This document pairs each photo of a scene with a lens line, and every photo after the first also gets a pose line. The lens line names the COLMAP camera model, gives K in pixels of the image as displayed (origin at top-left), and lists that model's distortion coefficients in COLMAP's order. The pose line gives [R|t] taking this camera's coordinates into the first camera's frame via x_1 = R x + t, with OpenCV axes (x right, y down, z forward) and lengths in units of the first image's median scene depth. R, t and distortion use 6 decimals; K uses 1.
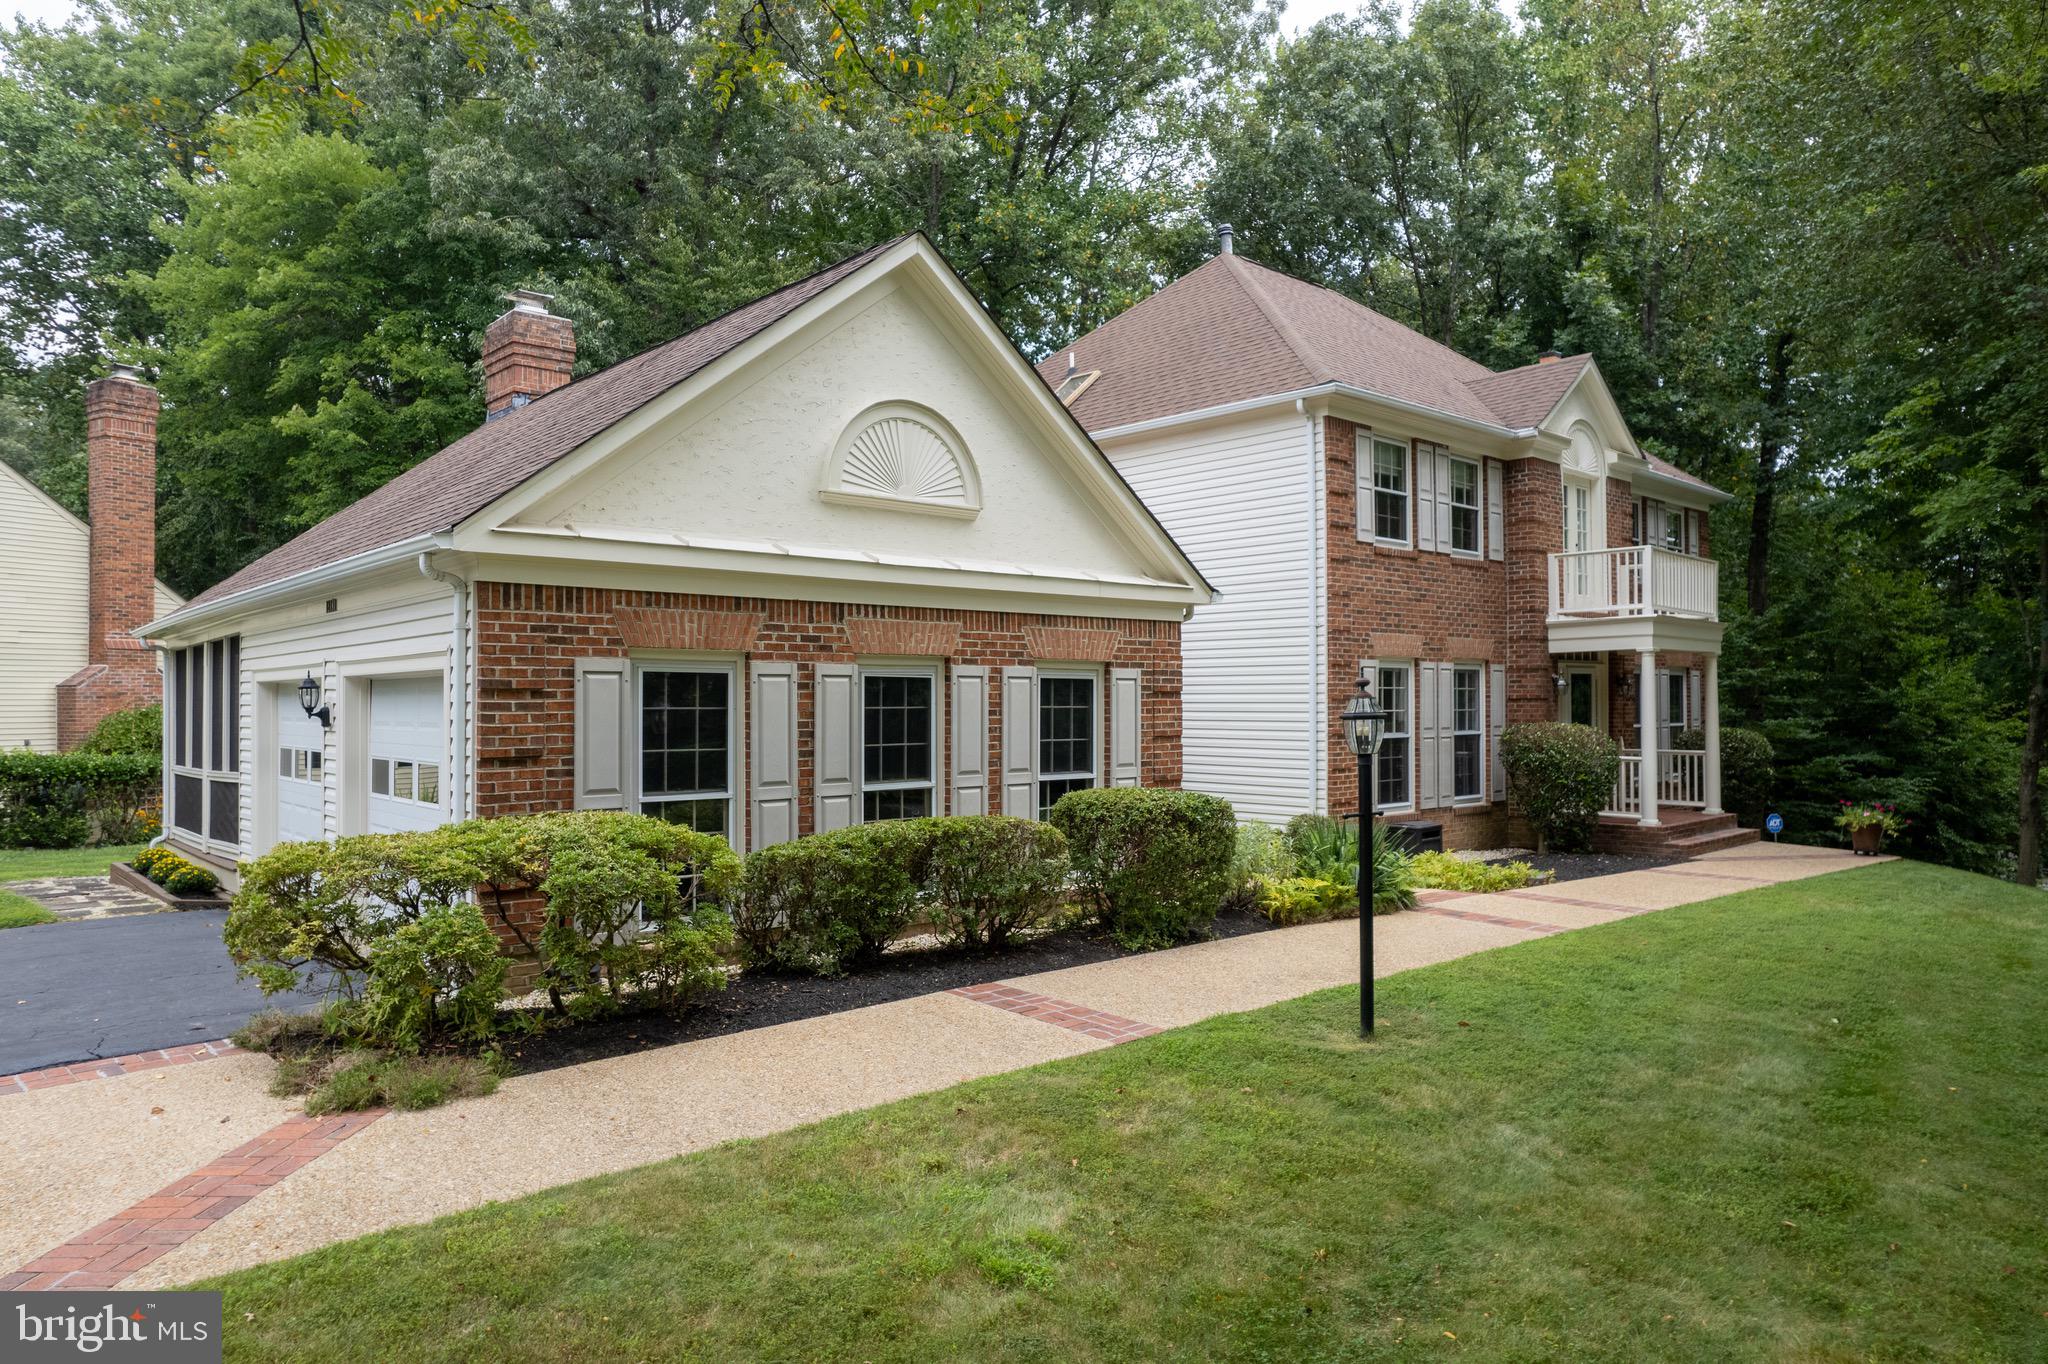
lens RADIAL K [[1310.6, 0, 1024.0], [0, 1310.6, 682.0], [0, 0, 1]] dist [-0.062757, 0.046594]
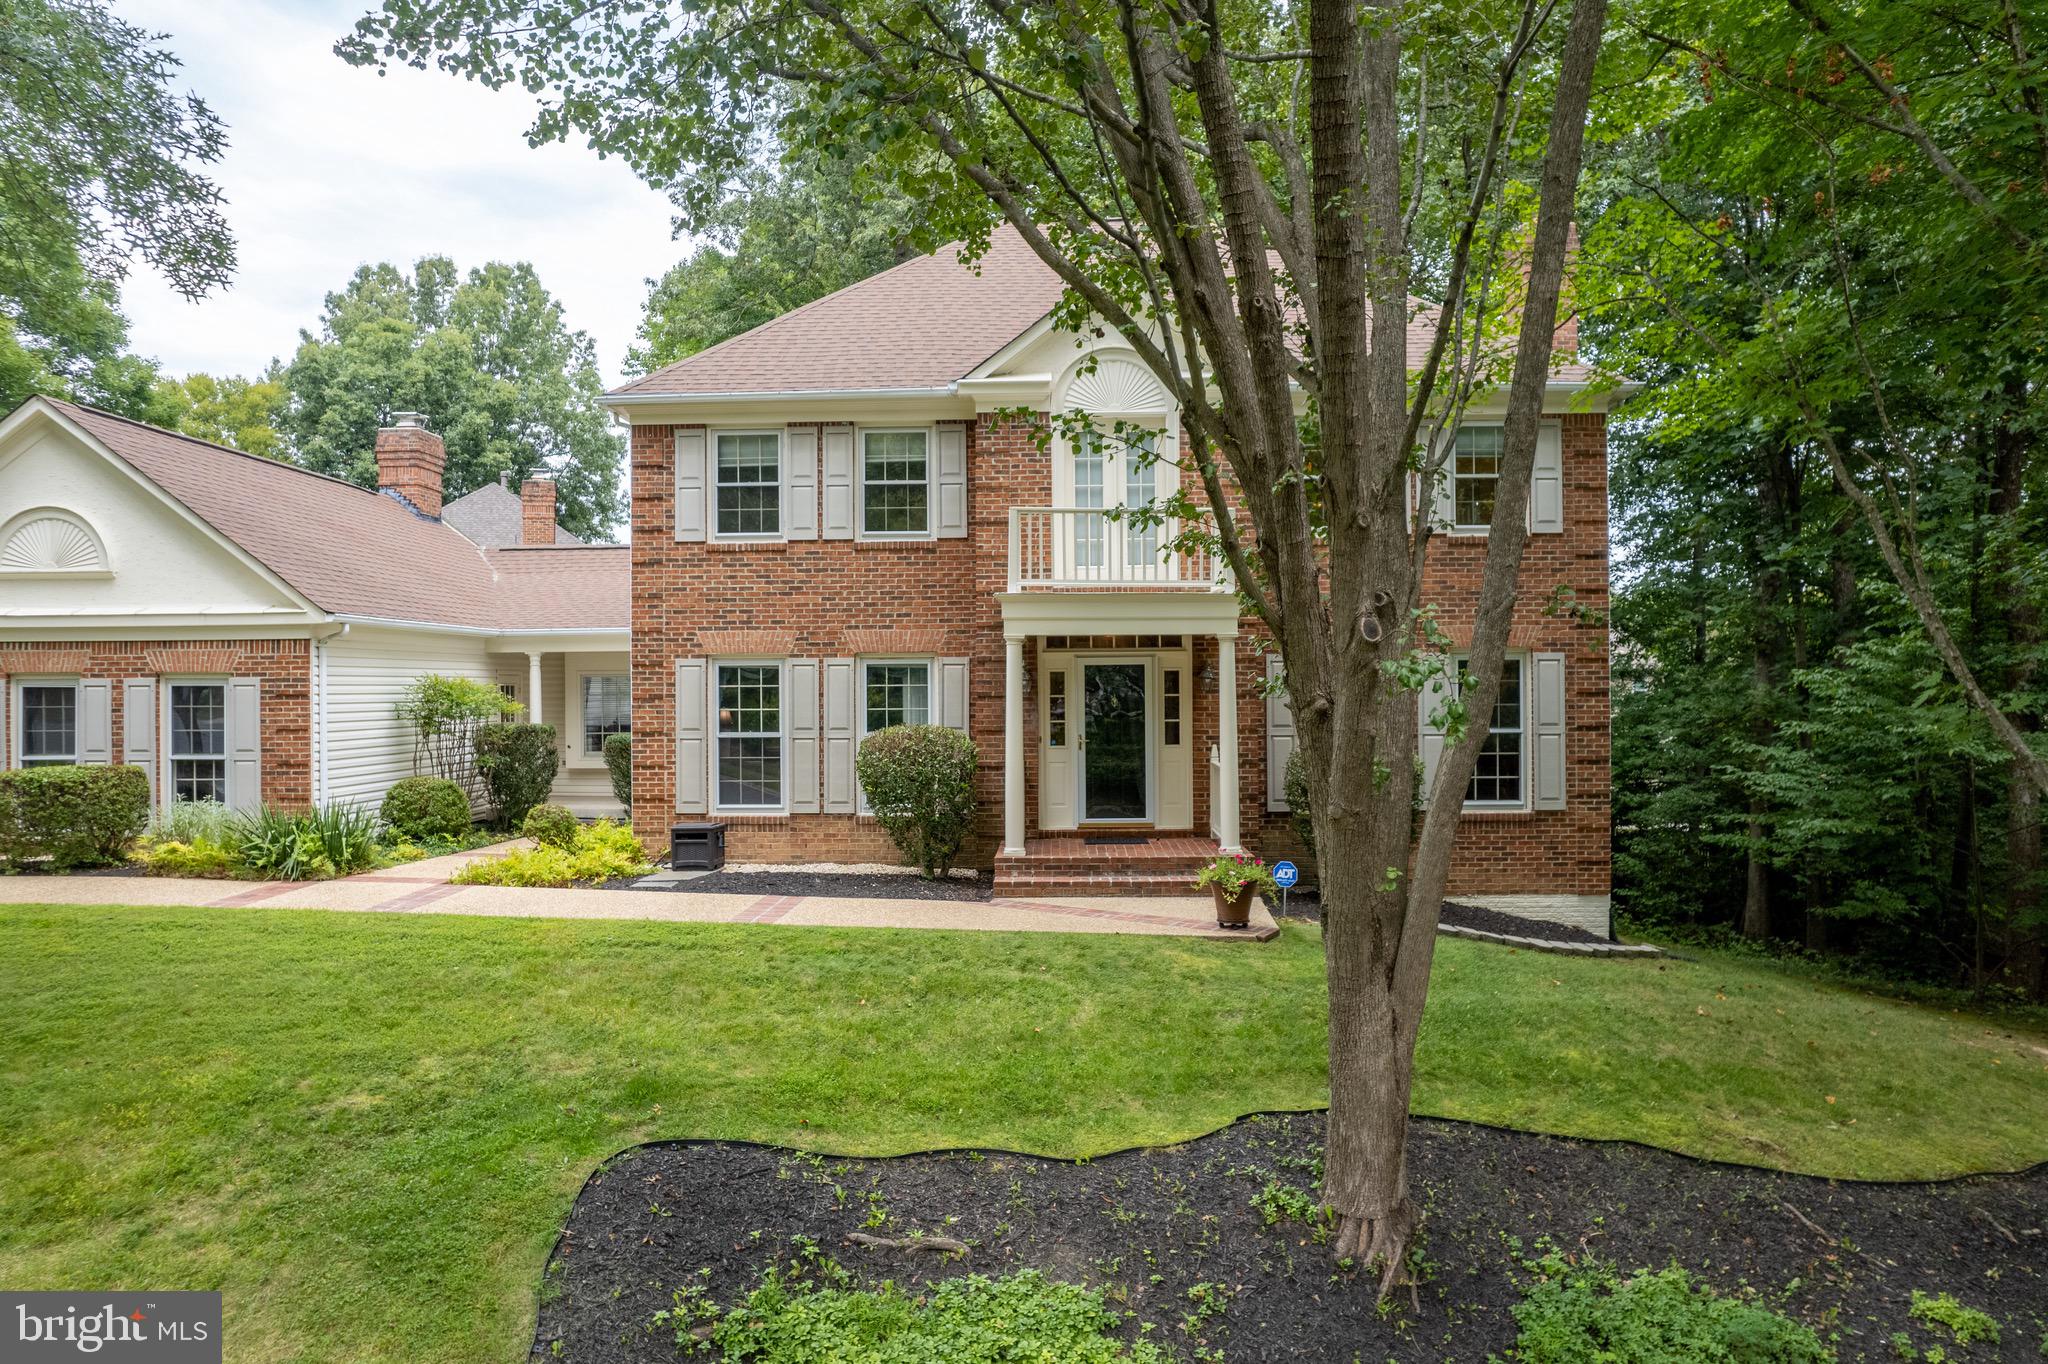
lens RADIAL K [[1310.6, 0, 1024.0], [0, 1310.6, 682.0], [0, 0, 1]] dist [-0.062757, 0.046594]
pose [[0.717797, -0.004677, -0.696237, 1.056362], [0.014197, 0.999868, 0.007920, -0.003128], [0.696108, -0.015570, 0.717769, 0.420322]]
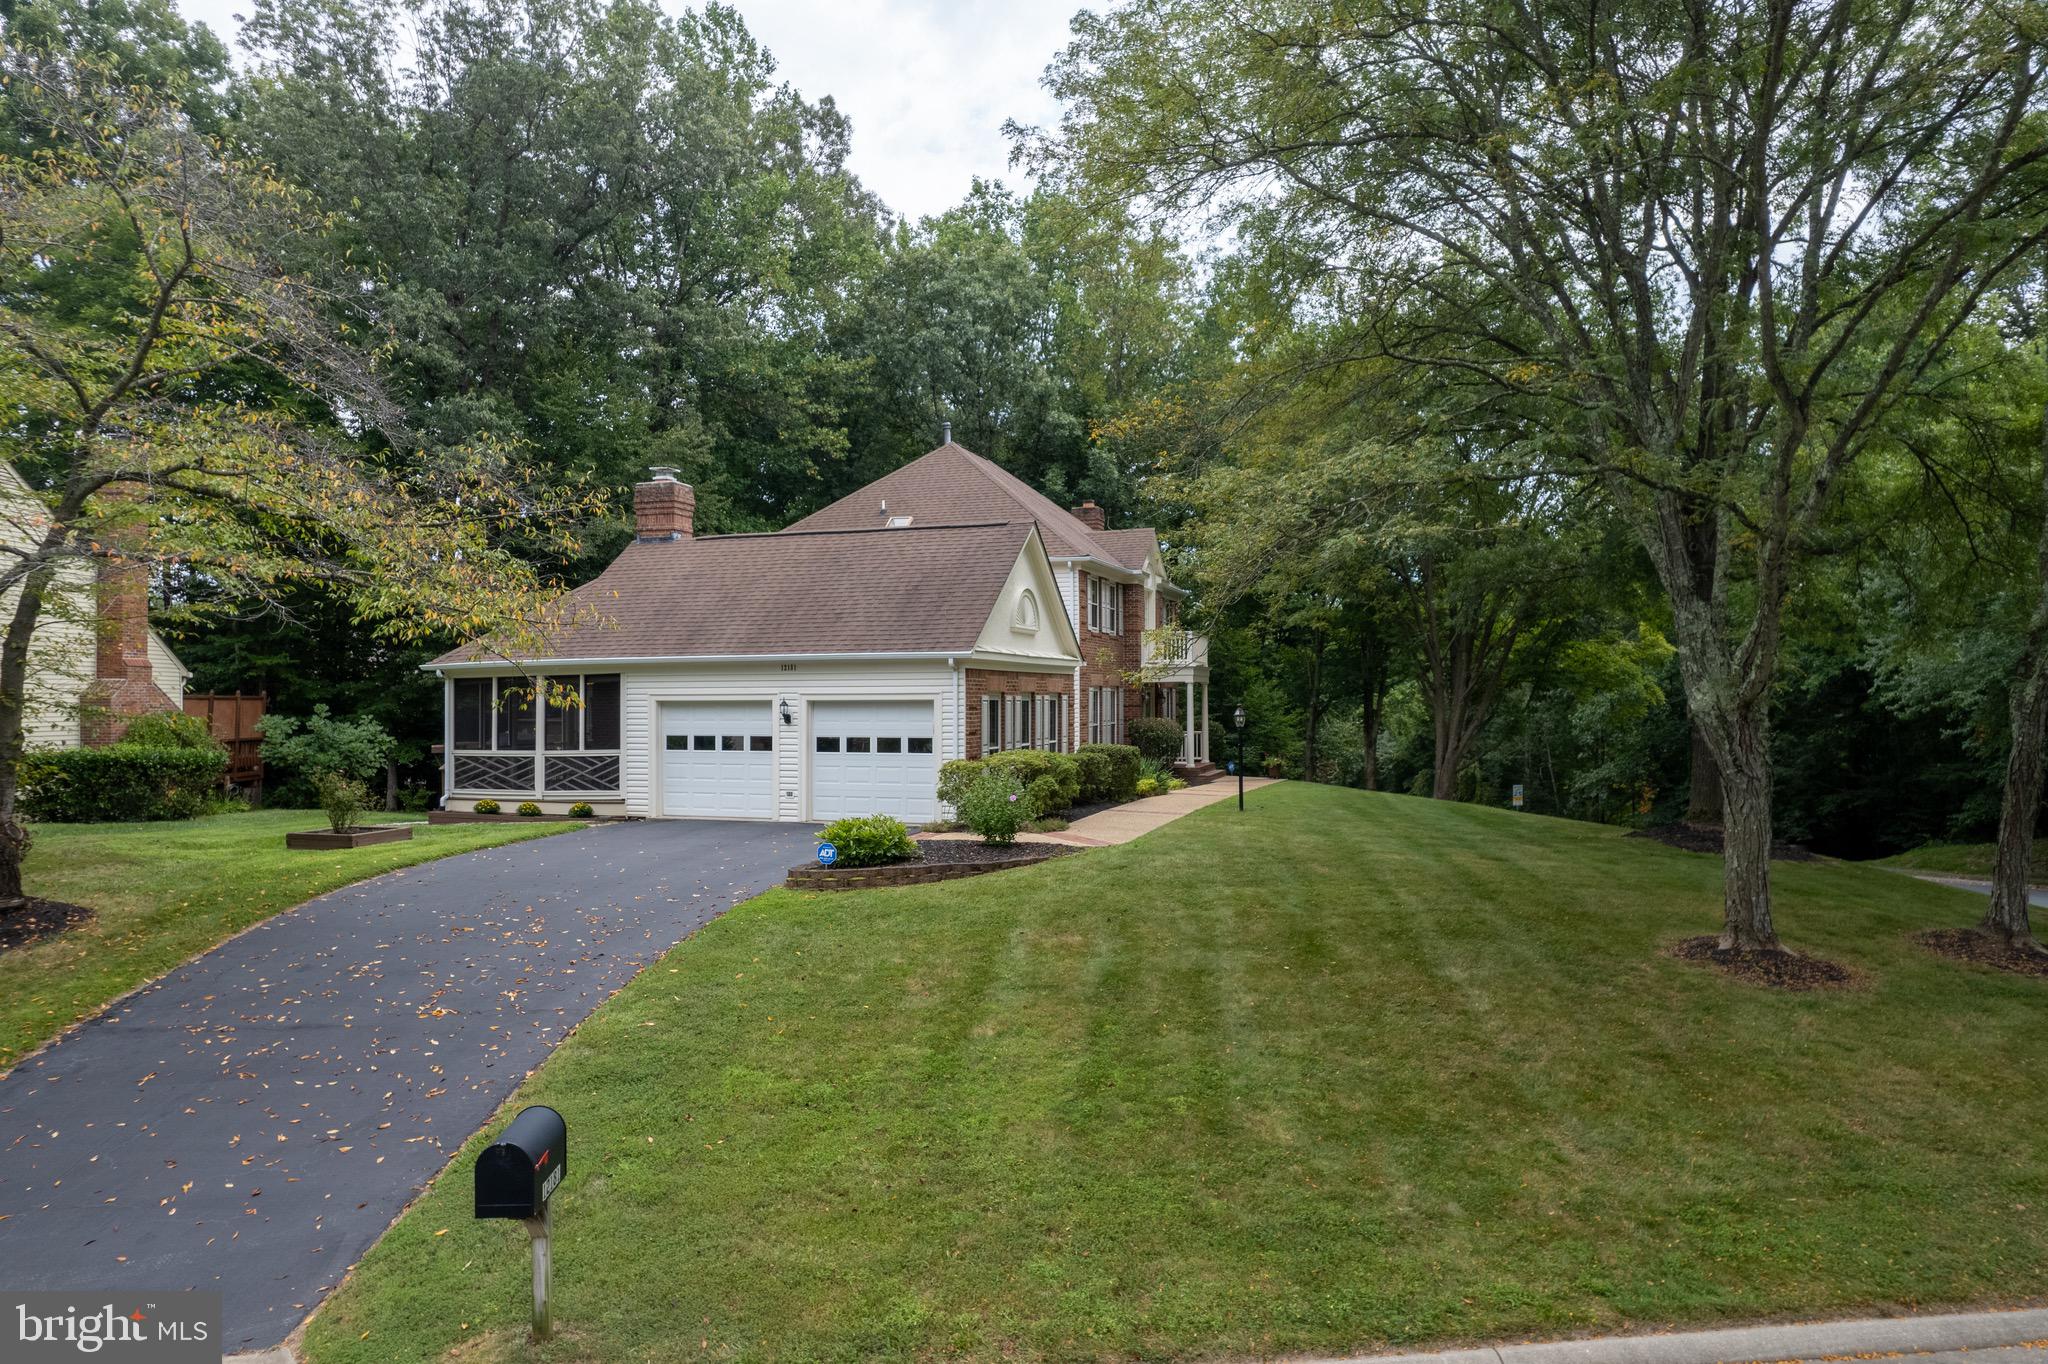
lens RADIAL K [[1310.6, 0, 1024.0], [0, 1310.6, 682.0], [0, 0, 1]] dist [-0.062757, 0.046594]
pose [[0.869017, 0.008702, 0.494706, -0.786676], [-0.009879, 0.999951, -0.000236, -0.022639], [-0.494684, -0.004682, 0.869060, -0.687632]]
